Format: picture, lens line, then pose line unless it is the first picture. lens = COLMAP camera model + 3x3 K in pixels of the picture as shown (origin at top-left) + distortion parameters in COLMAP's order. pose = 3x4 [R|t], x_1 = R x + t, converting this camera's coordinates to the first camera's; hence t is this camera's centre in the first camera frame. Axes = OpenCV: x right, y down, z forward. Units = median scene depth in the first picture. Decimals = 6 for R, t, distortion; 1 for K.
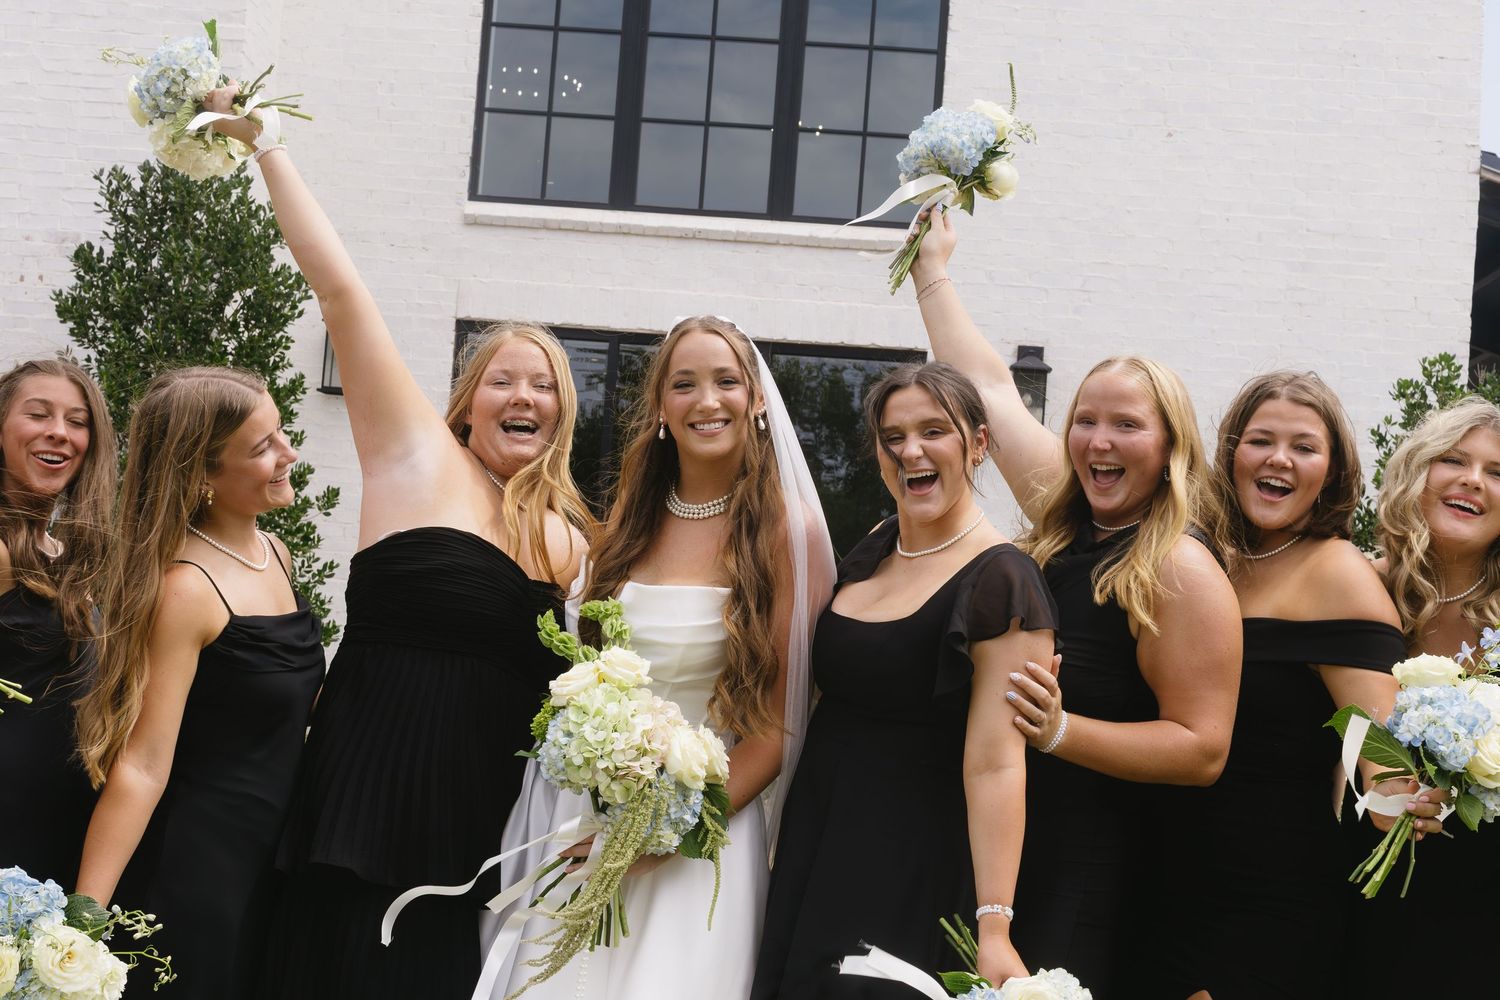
lens RADIAL K [[2166.2, 0, 750.0], [0, 2166.2, 500.0], [0, 0, 1]] dist [0.112866, -0.052210]
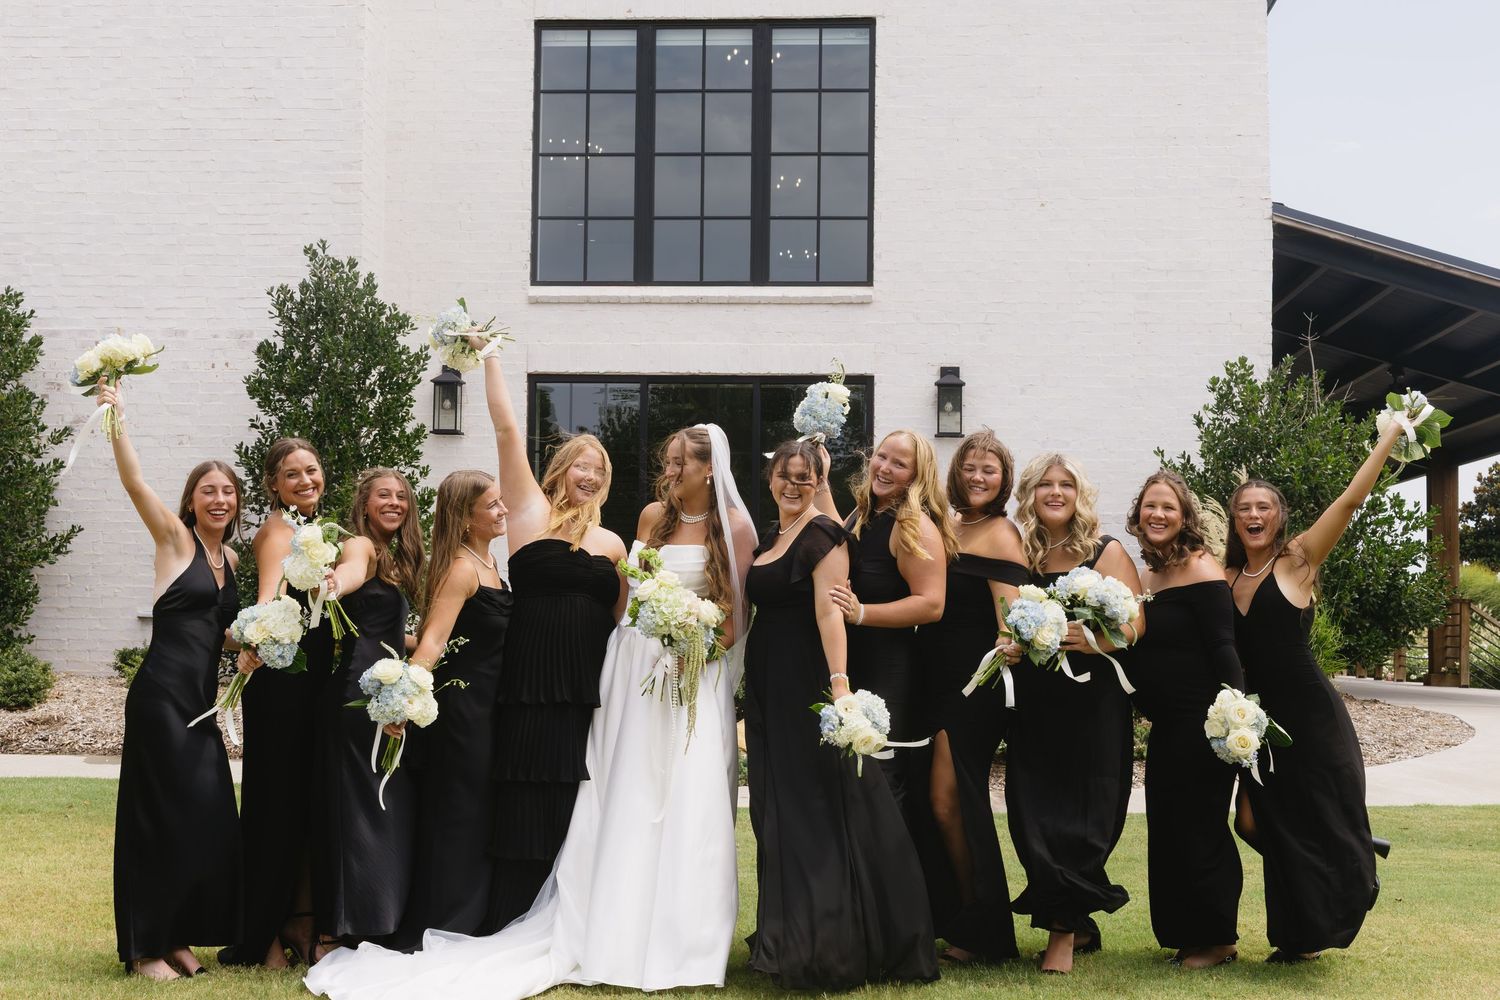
lens RADIAL K [[2166.2, 0, 750.0], [0, 2166.2, 500.0], [0, 0, 1]] dist [0.112866, -0.052210]
pose [[0.997880, -0.062764, -0.017191, 0.024490], [0.062994, 0.997927, 0.013166, -0.014595], [0.016329, -0.014221, 0.999766, -0.392730]]
